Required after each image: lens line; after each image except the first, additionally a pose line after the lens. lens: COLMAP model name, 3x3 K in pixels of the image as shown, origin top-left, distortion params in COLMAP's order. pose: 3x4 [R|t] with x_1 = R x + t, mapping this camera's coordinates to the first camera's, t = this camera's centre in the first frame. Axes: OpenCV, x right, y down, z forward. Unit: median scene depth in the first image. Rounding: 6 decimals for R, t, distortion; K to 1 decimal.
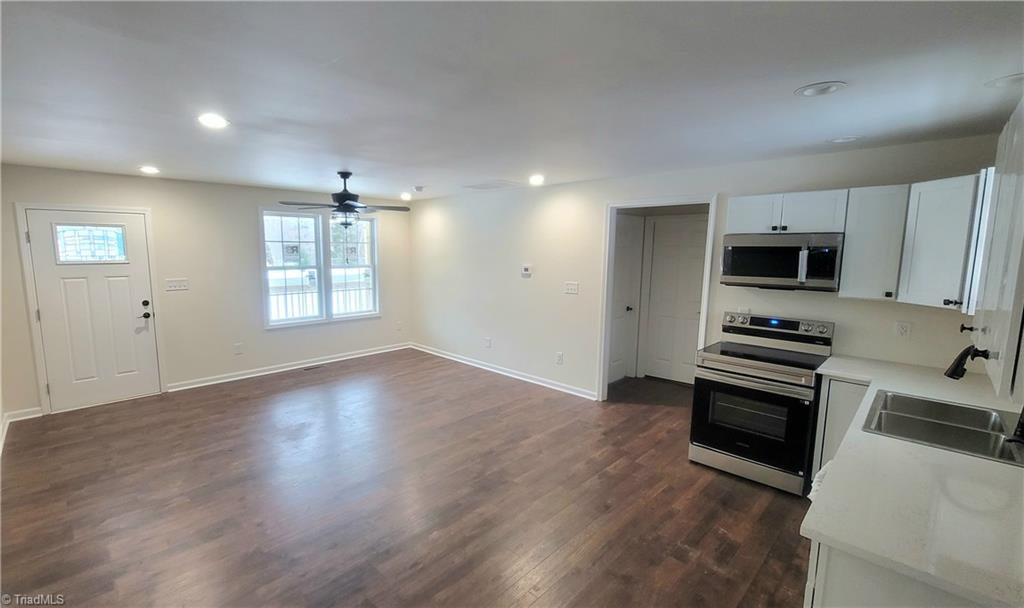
lens RADIAL K [[433.1, 0, 512.0], [0, 433.1, 304.0], [0, 0, 1]] dist [0.001152, 0.000072]
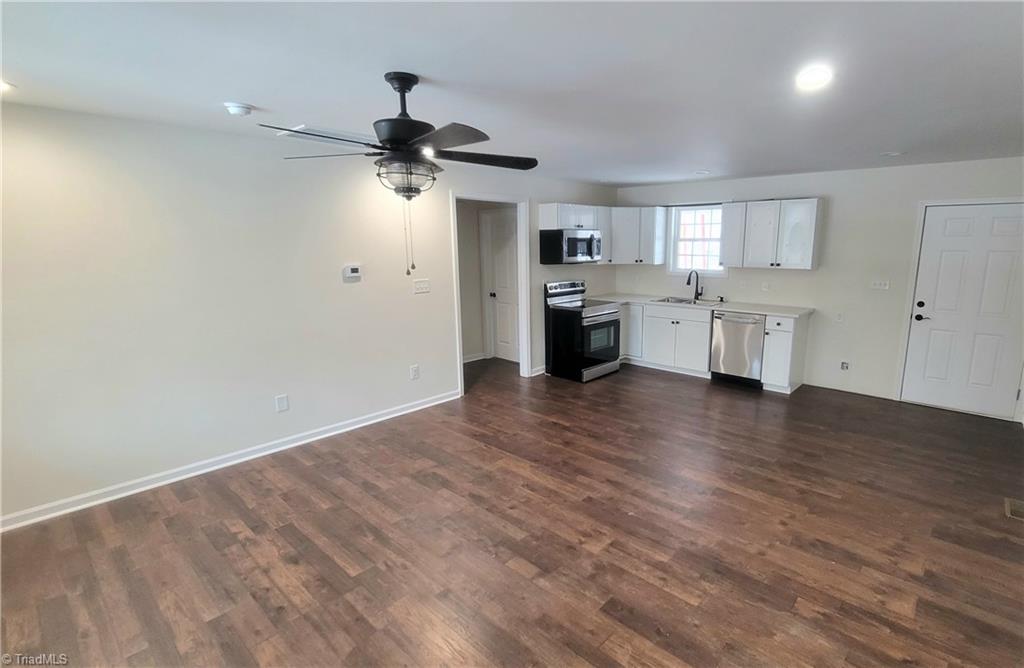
lens RADIAL K [[501.2, 0, 512.0], [0, 501.2, 334.0], [0, 0, 1]] dist [-0.000653, 0.000021]
pose [[-0.000996, -0.190966, 0.981596, -0.890736], [0.130325, 0.973200, 0.189465, -0.114000], [-0.991471, 0.128115, 0.023919, 0.846224]]
